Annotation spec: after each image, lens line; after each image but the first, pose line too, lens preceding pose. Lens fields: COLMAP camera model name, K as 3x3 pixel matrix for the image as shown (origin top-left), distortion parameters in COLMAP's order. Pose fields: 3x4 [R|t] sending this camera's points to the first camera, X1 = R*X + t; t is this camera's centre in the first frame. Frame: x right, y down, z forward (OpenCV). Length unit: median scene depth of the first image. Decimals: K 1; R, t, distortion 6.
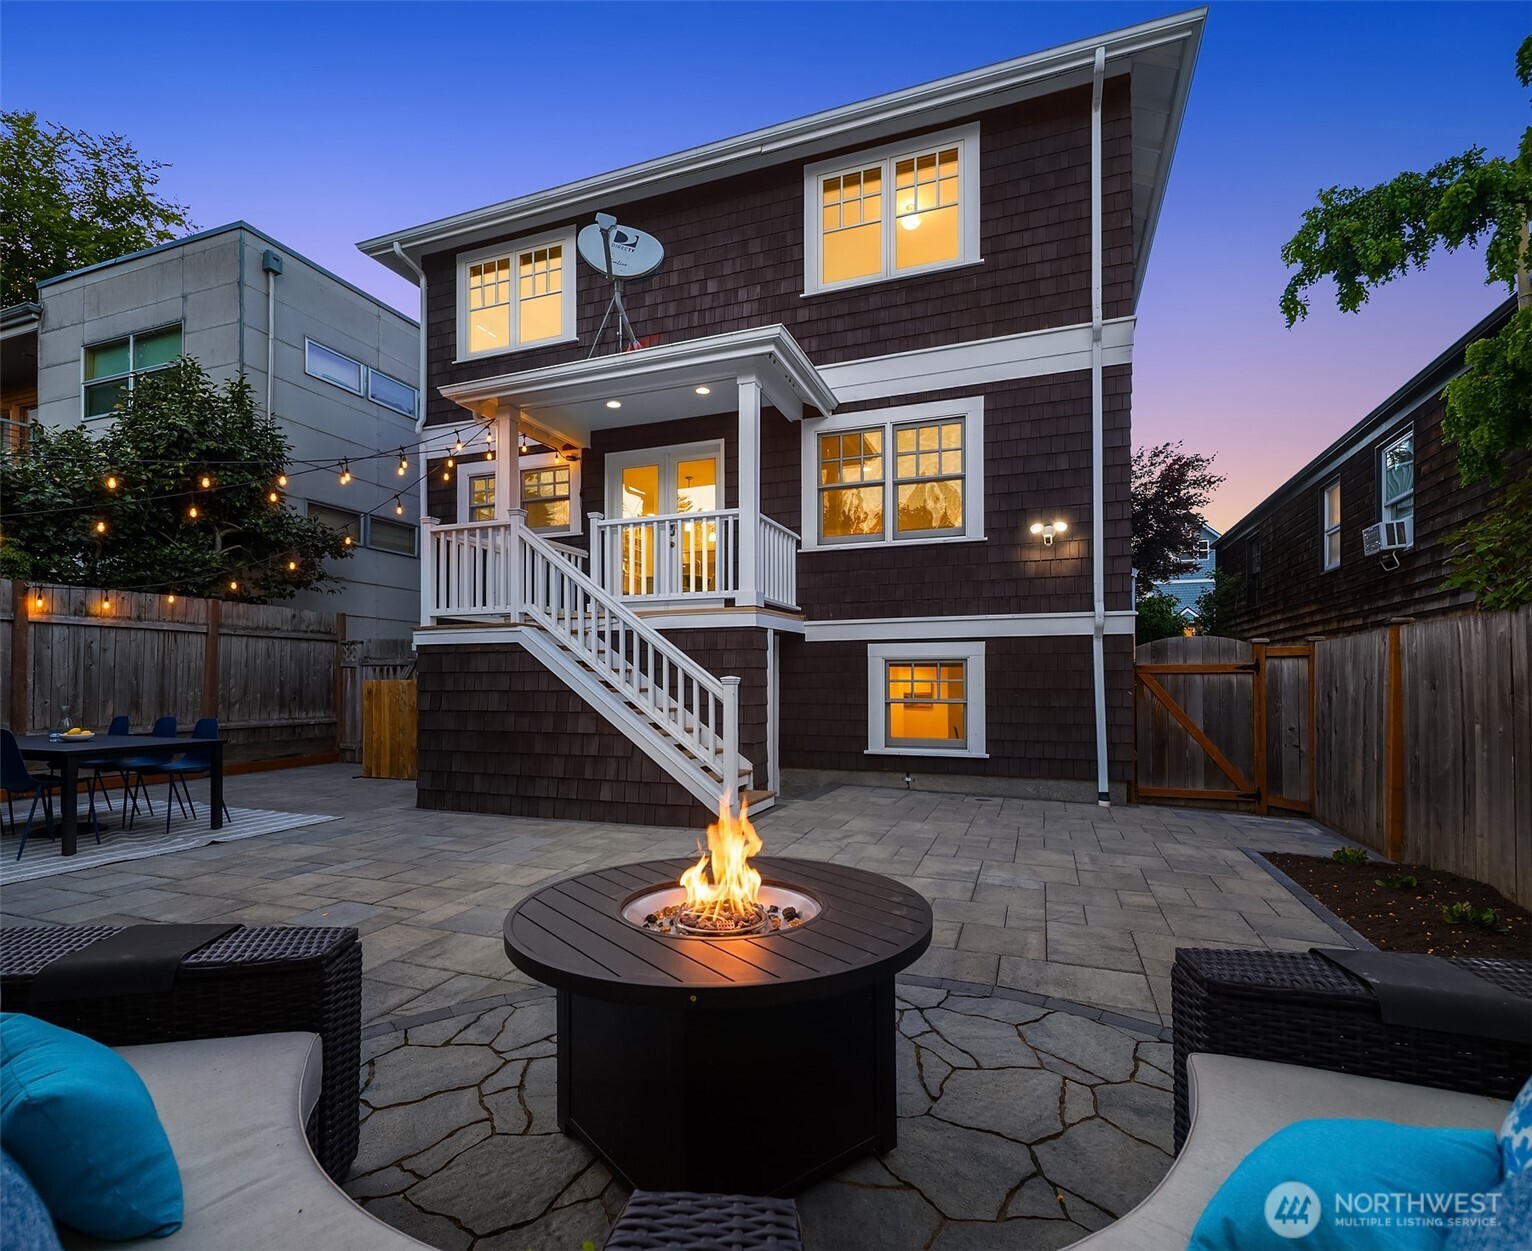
lens RADIAL K [[722.9, 0, 772.4], [0, 722.9, 680.3], [0, 0, 1]] dist [0.001802, 0.000088]
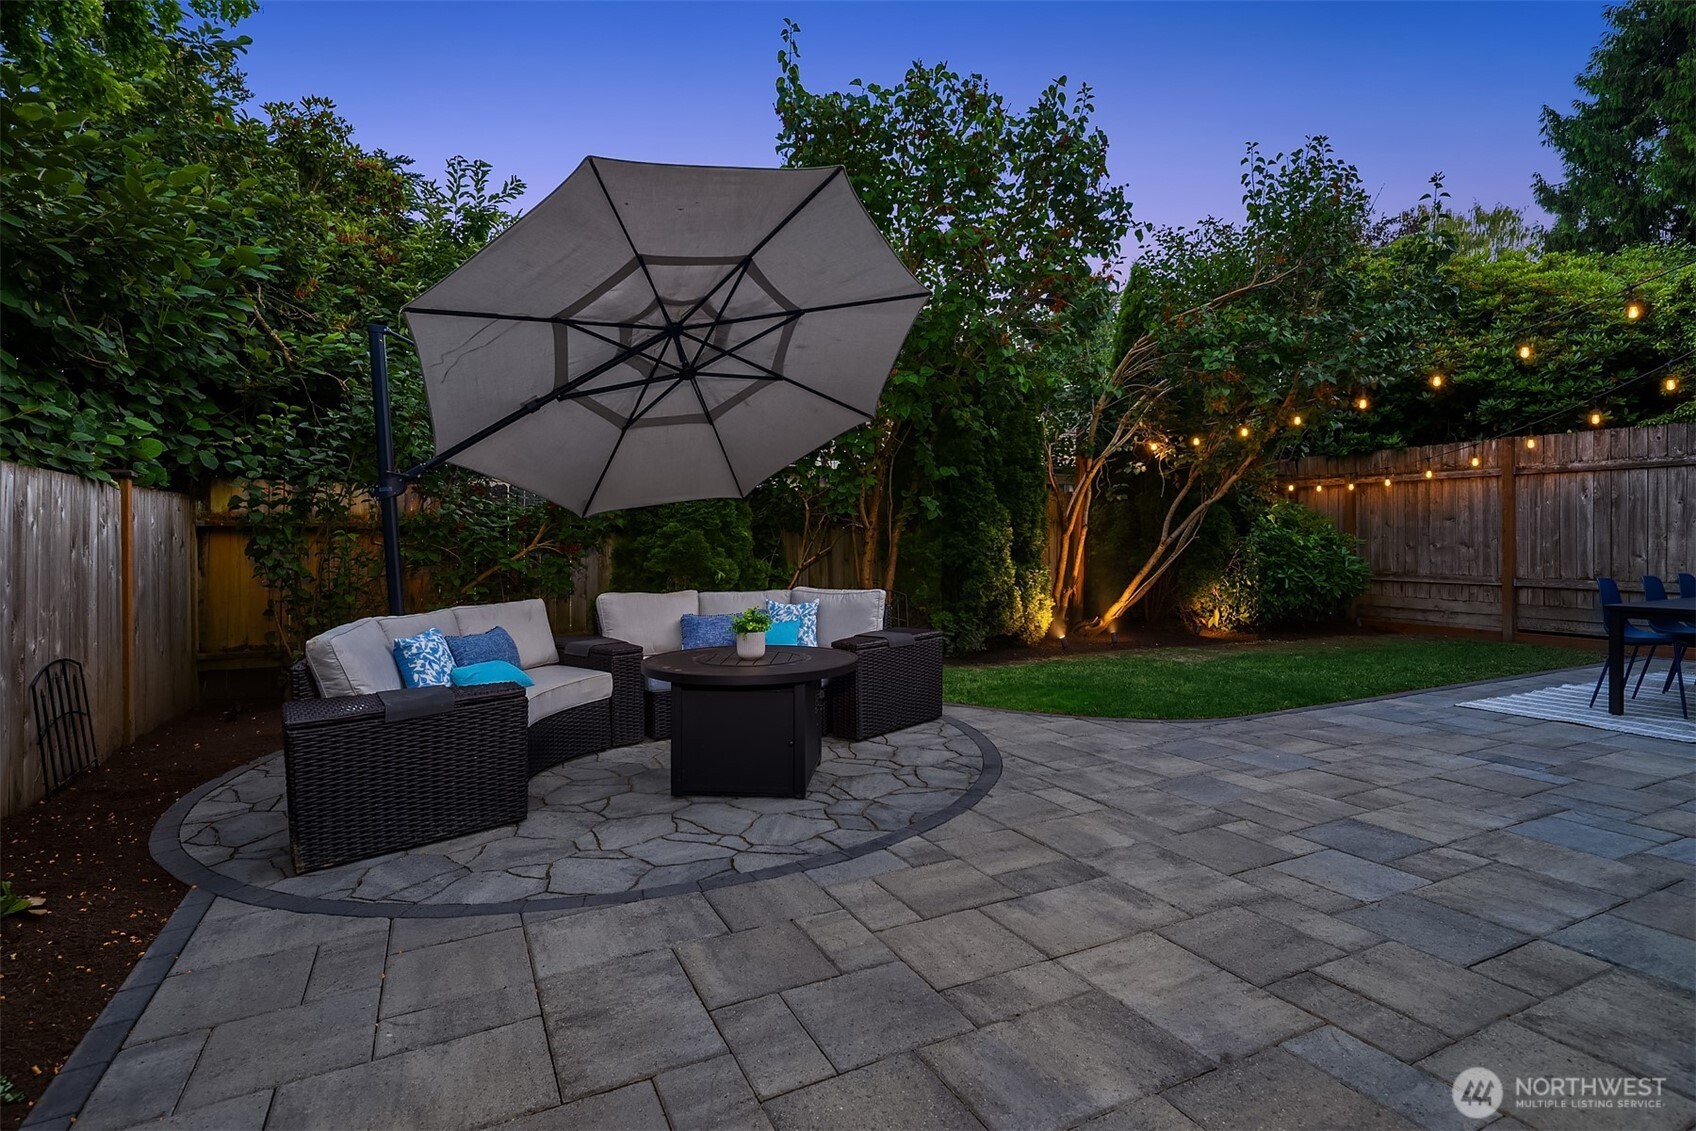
lens RADIAL K [[853.8, 0, 848.0], [0, 853.8, 565.5], [0, 0, 1]] dist [0.000108, 0.000054]
pose [[-0.694324, 0.023753, -0.719271, 0.437026], [0.013316, 0.999708, 0.020159, 0.006504], [0.719540, 0.004419, -0.694437, 0.878118]]
